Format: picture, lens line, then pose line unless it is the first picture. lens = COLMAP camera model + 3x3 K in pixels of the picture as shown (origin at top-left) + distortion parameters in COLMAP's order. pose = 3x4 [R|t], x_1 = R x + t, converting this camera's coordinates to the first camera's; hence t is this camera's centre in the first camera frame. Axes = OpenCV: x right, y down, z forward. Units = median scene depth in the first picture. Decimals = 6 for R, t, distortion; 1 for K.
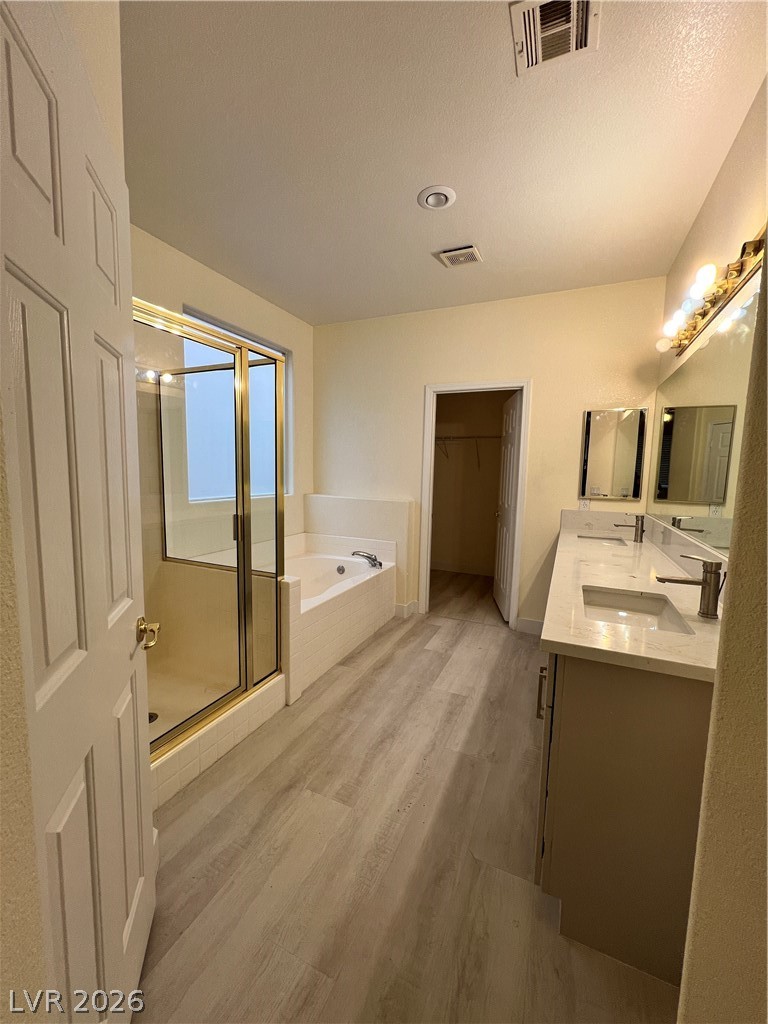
lens RADIAL K [[409.4, 0, 382.9], [0, 409.4, 512.2], [0, 0, 1]] dist [-0.002260, 0.000503]
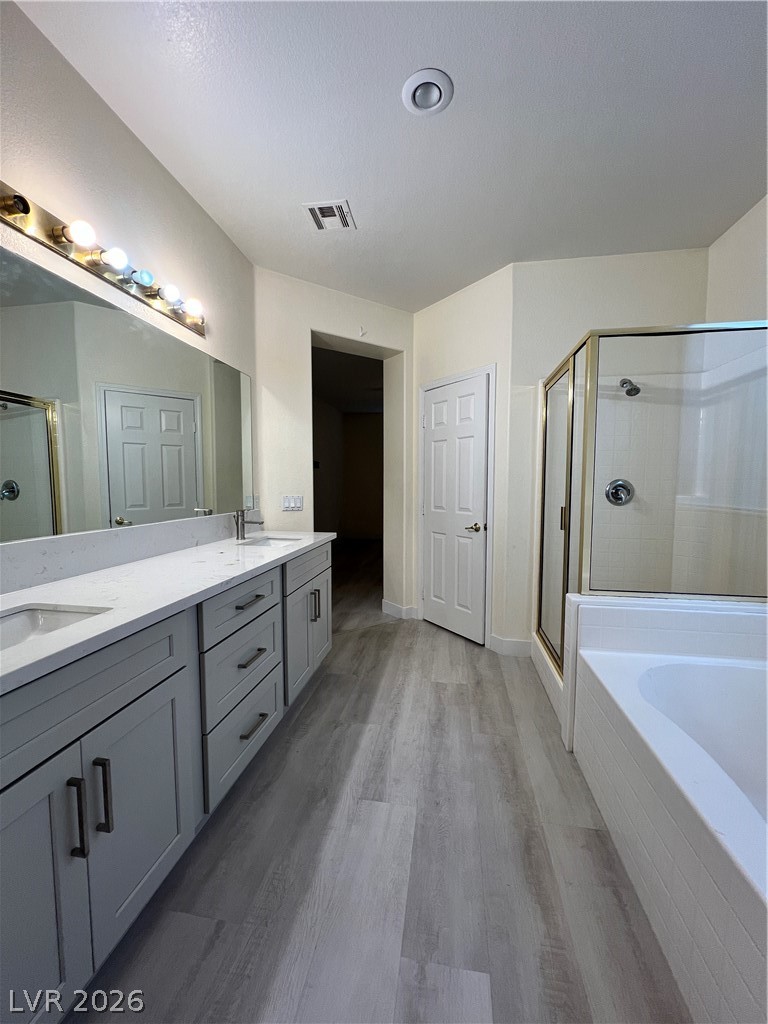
lens RADIAL K [[409.4, 0, 382.9], [0, 409.4, 512.2], [0, 0, 1]] dist [-0.002260, 0.000503]
pose [[-0.966379, -0.003641, -0.257098, 0.404826], [-0.047544, 0.985188, 0.164753, -0.134888], [0.252690, 0.171437, -0.952238, 1.845527]]
